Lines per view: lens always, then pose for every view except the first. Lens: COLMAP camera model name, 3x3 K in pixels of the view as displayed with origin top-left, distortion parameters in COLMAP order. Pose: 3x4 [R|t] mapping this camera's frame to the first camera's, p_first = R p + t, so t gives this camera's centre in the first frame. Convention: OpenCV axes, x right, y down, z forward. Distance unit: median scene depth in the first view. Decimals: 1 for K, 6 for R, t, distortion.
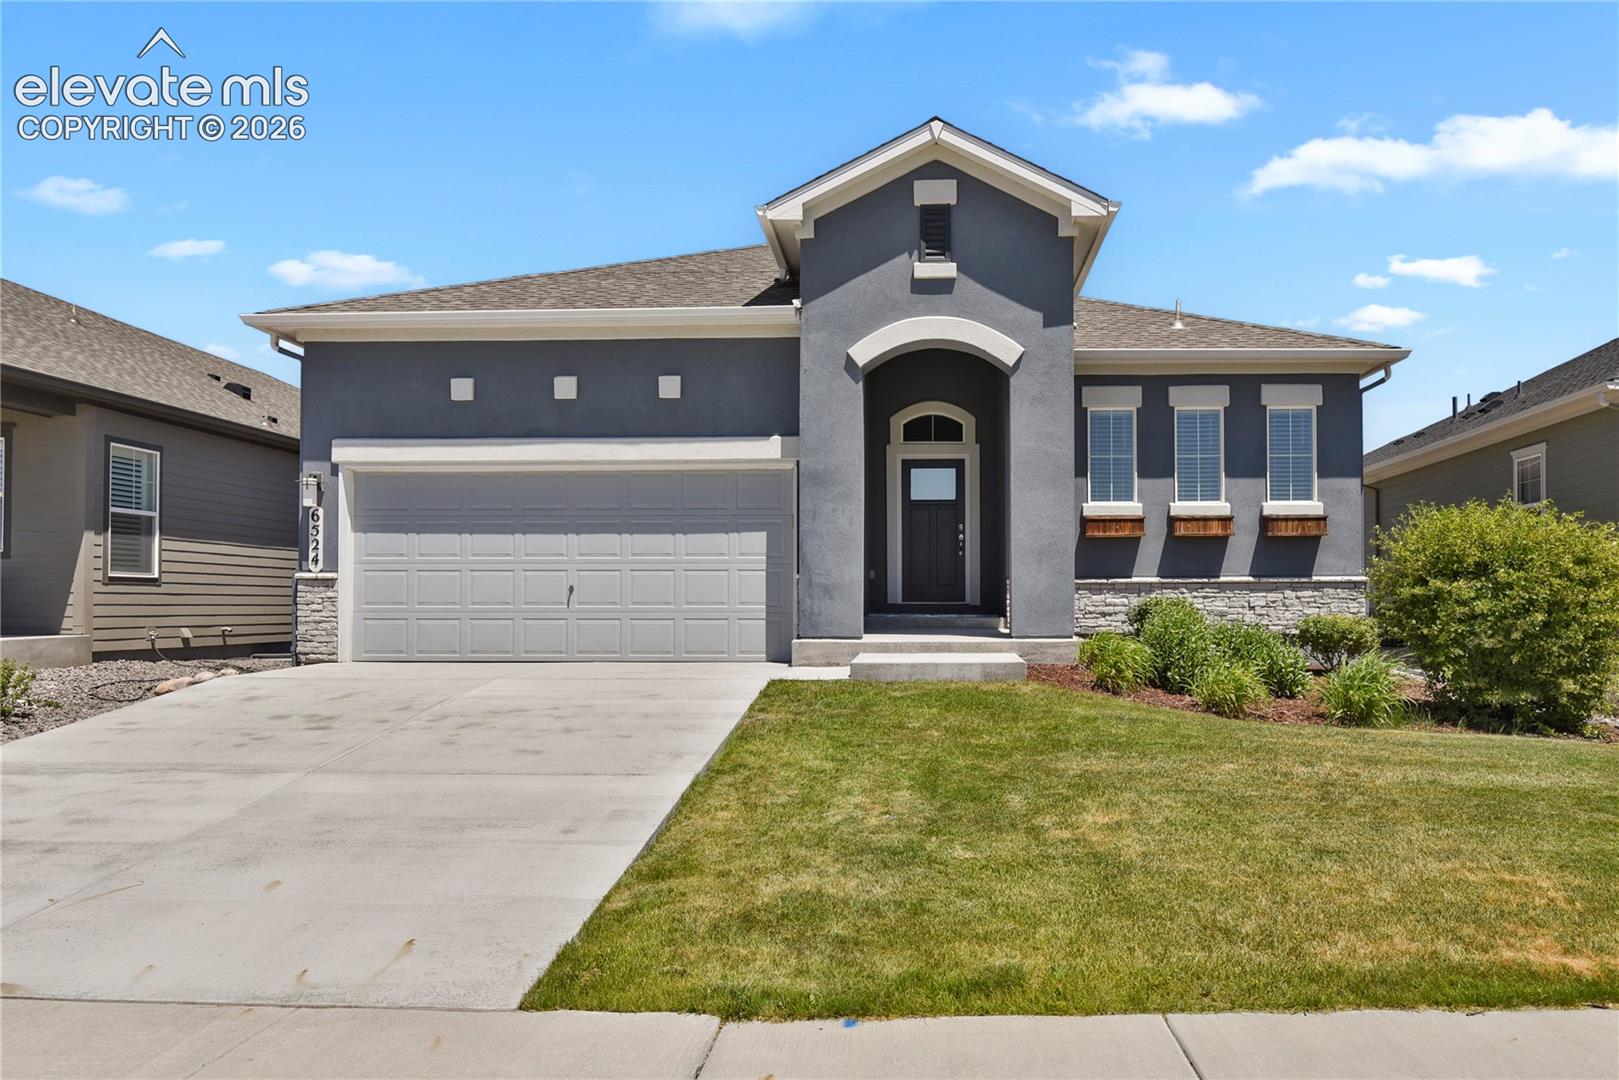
lens RADIAL K [[1039.0, 0, 811.4], [0, 1039.0, 586.5], [0, 0, 1]] dist [0.002462, 0.000658]
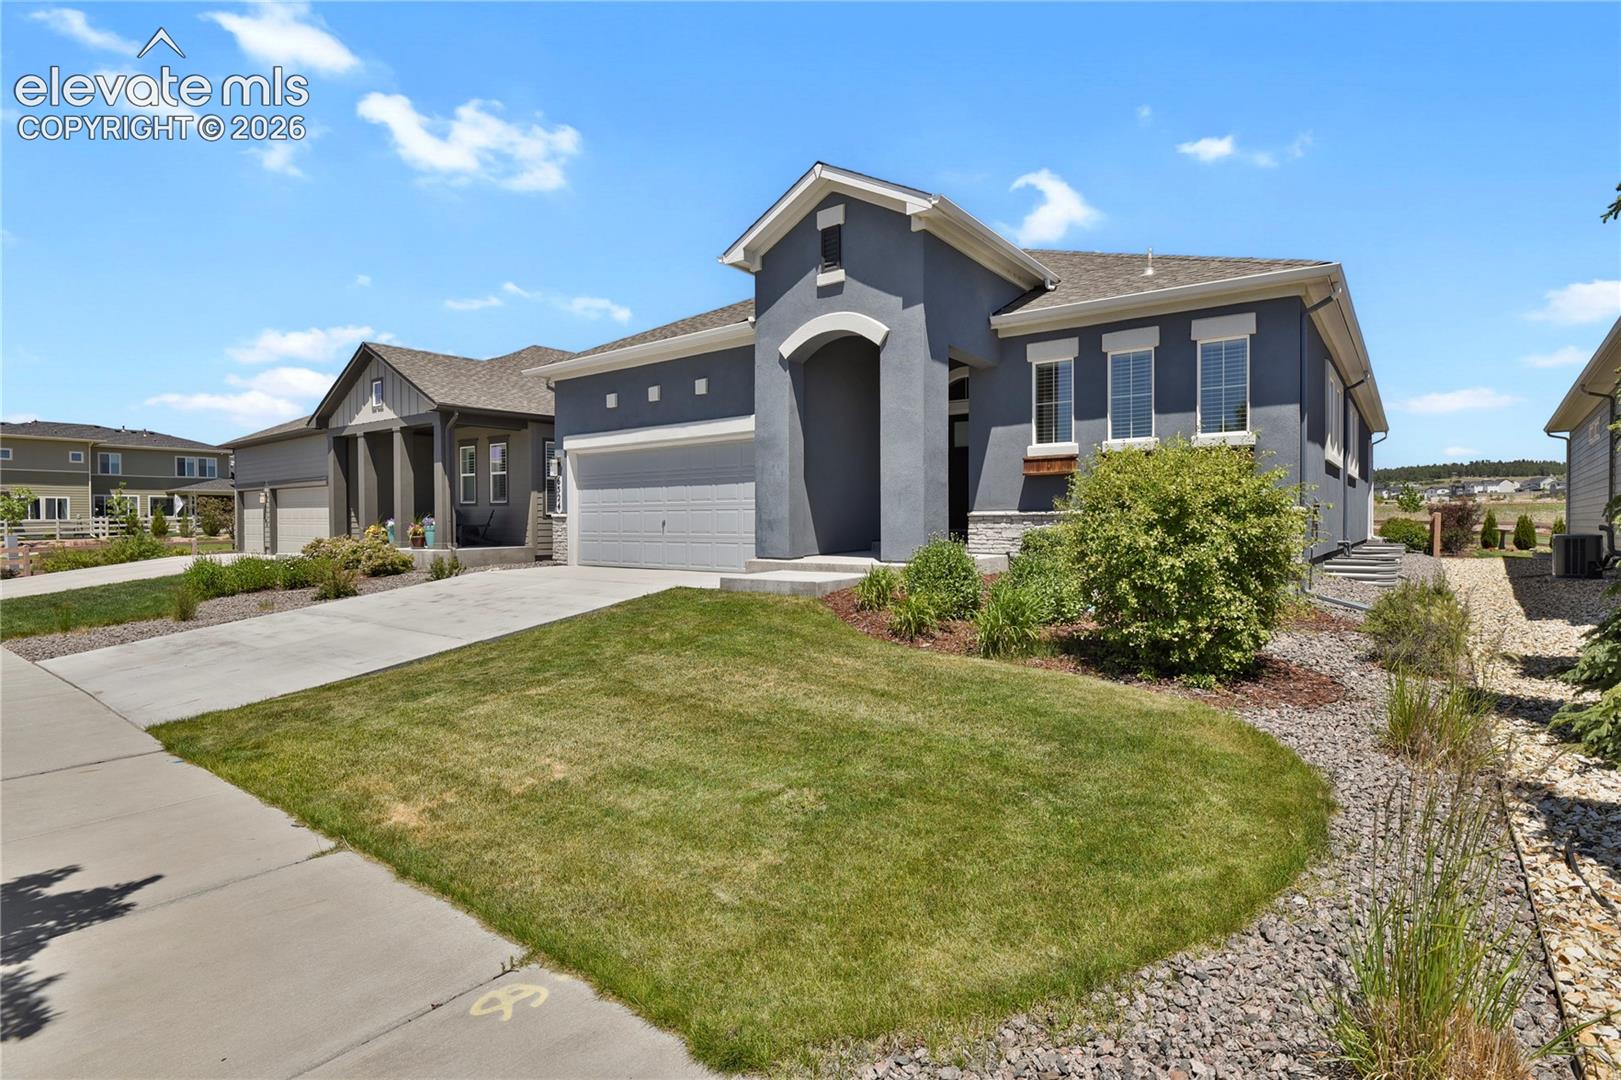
lens RADIAL K [[790.0, 0, 821.5], [0, 790.0, 540.7], [0, 0, 1]] dist [-0.023365, -0.005330]
pose [[0.820899, 0.010781, -0.570972, 0.654413], [0.013697, 0.999162, 0.038559, -0.013487], [0.570910, -0.039473, 0.820063, 0.167166]]
